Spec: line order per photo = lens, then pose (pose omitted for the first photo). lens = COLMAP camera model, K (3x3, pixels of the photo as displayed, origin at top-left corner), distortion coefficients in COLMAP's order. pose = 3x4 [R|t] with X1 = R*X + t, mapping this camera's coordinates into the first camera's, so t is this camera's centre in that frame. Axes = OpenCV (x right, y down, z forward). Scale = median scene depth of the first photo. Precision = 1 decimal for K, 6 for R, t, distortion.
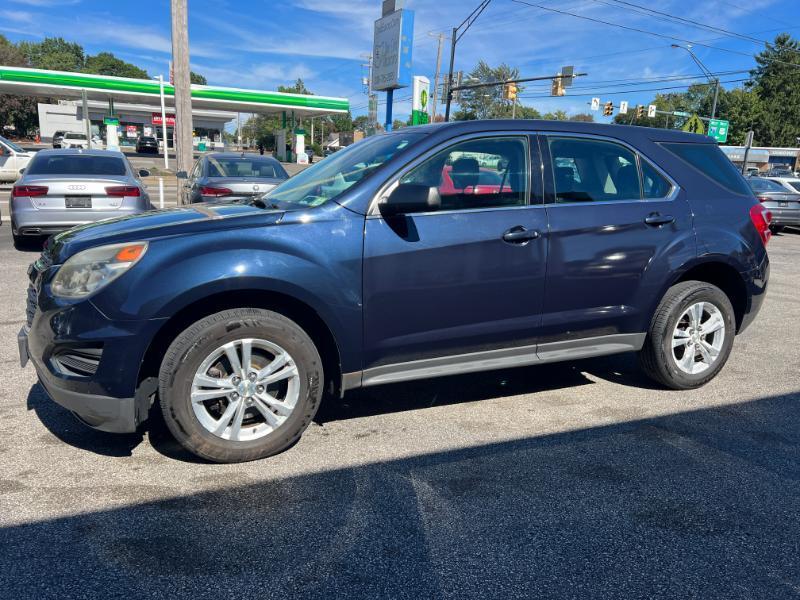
lens RADIAL K [[607.2, 0, 405.6], [0, 607.2, 297.5], [0, 0, 1]] dist [0.044467, -0.049792]
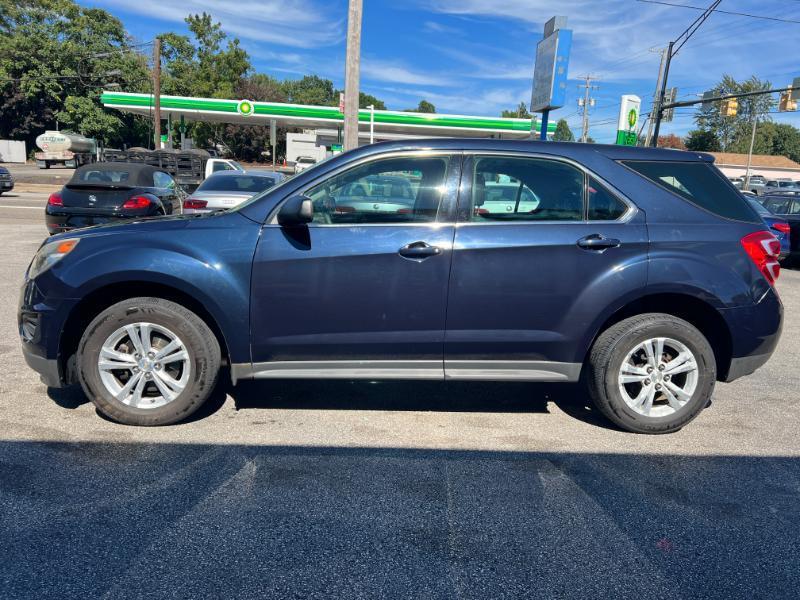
lens RADIAL K [[607.2, 0, 404.7], [0, 607.2, 299.7], [0, 0, 1]] dist [0.044467, -0.049792]
pose [[0.936434, 0.074629, -0.342815, 0.195594], [-0.085493, 0.996199, -0.016666, -0.000258], [0.340268, 0.044915, 0.939255, 0.013143]]
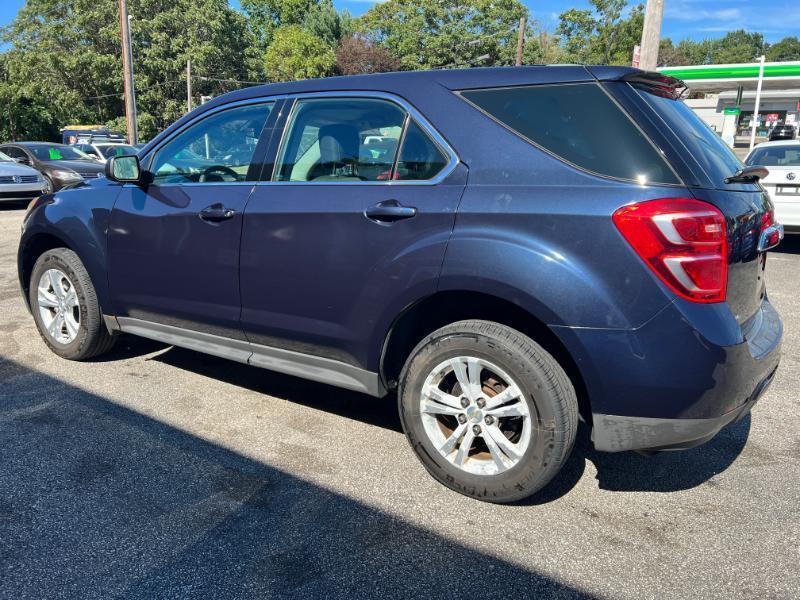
lens RADIAL K [[607.2, 0, 399.7], [0, 607.2, 300.9], [0, 0, 1]] dist [0.044467, -0.049792]
pose [[0.537714, 0.178774, -0.823956, 0.415575], [-0.166559, 0.980526, 0.104048, -0.043130], [0.826512, 0.081289, 0.557020, 0.272875]]
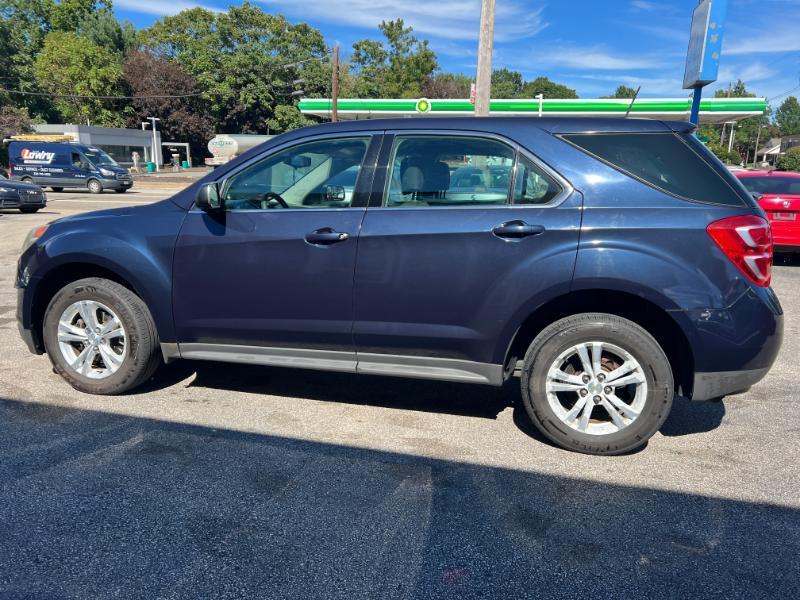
lens RADIAL K [[607.2, 0, 402.8], [0, 607.2, 298.4], [0, 0, 1]] dist [0.044467, -0.049792]
pose [[0.783674, 0.108789, -0.611571, 0.338483], [-0.120693, 0.992449, 0.021885, -0.014891], [0.609334, 0.056661, 0.790887, 0.112523]]
